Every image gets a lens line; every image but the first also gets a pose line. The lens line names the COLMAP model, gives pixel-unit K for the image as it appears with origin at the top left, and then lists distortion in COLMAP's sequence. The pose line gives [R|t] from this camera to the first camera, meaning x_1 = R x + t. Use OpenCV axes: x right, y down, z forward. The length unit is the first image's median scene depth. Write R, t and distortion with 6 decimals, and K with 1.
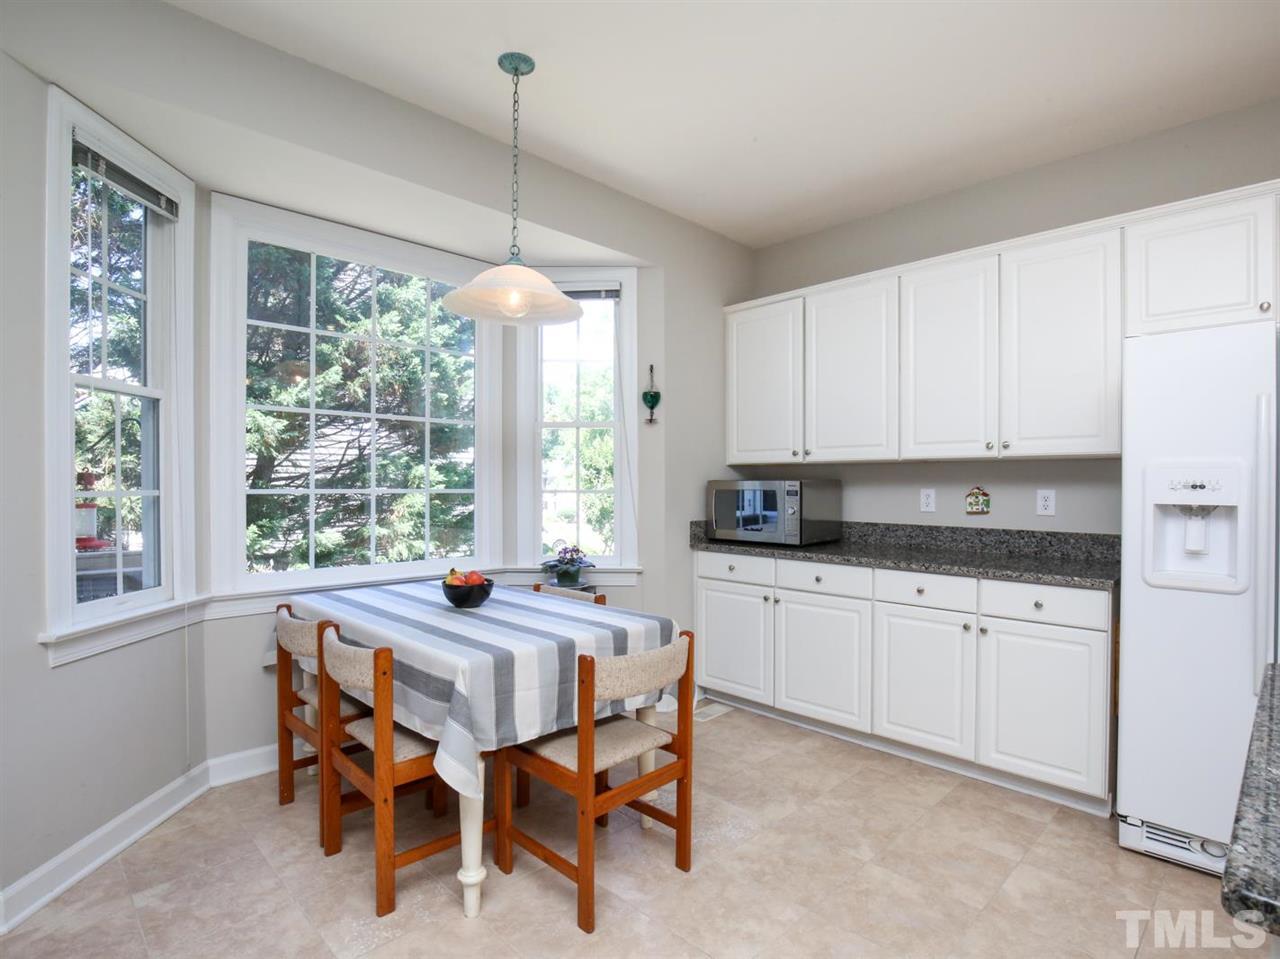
lens RADIAL K [[667.0, 0, 626.1], [0, 667.0, 487.1], [0, 0, 1]] dist [-0.032637, 0.005878]
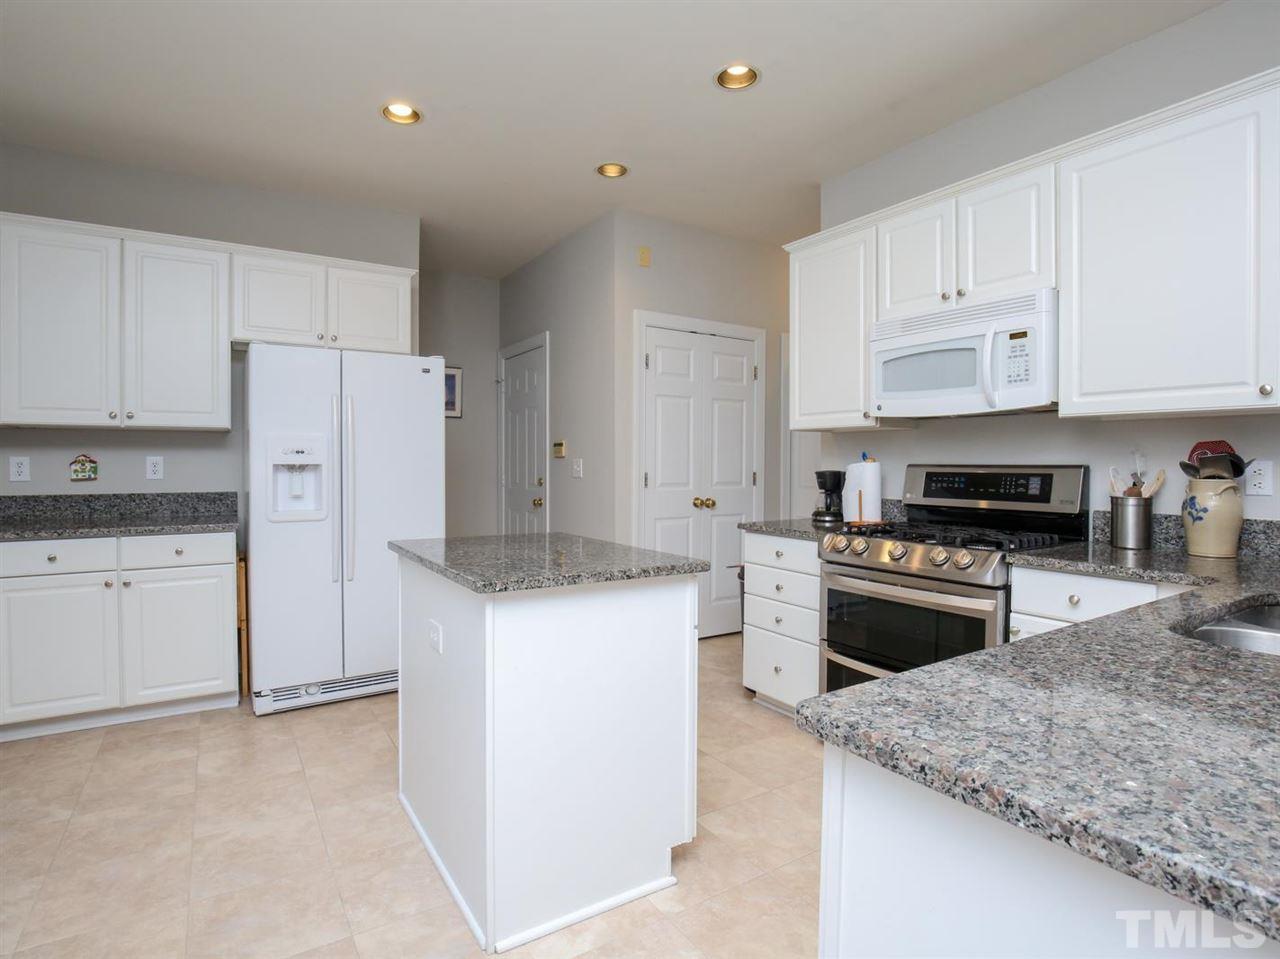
lens RADIAL K [[667.0, 0, 642.4], [0, 667.0, 465.1], [0, 0, 1]] dist [-0.032637, 0.005878]
pose [[0.203304, -0.010673, 0.979057, -0.344921], [0.007724, 0.999927, 0.009297, 0.016909], [-0.979085, 0.005673, 0.203372, -0.060381]]
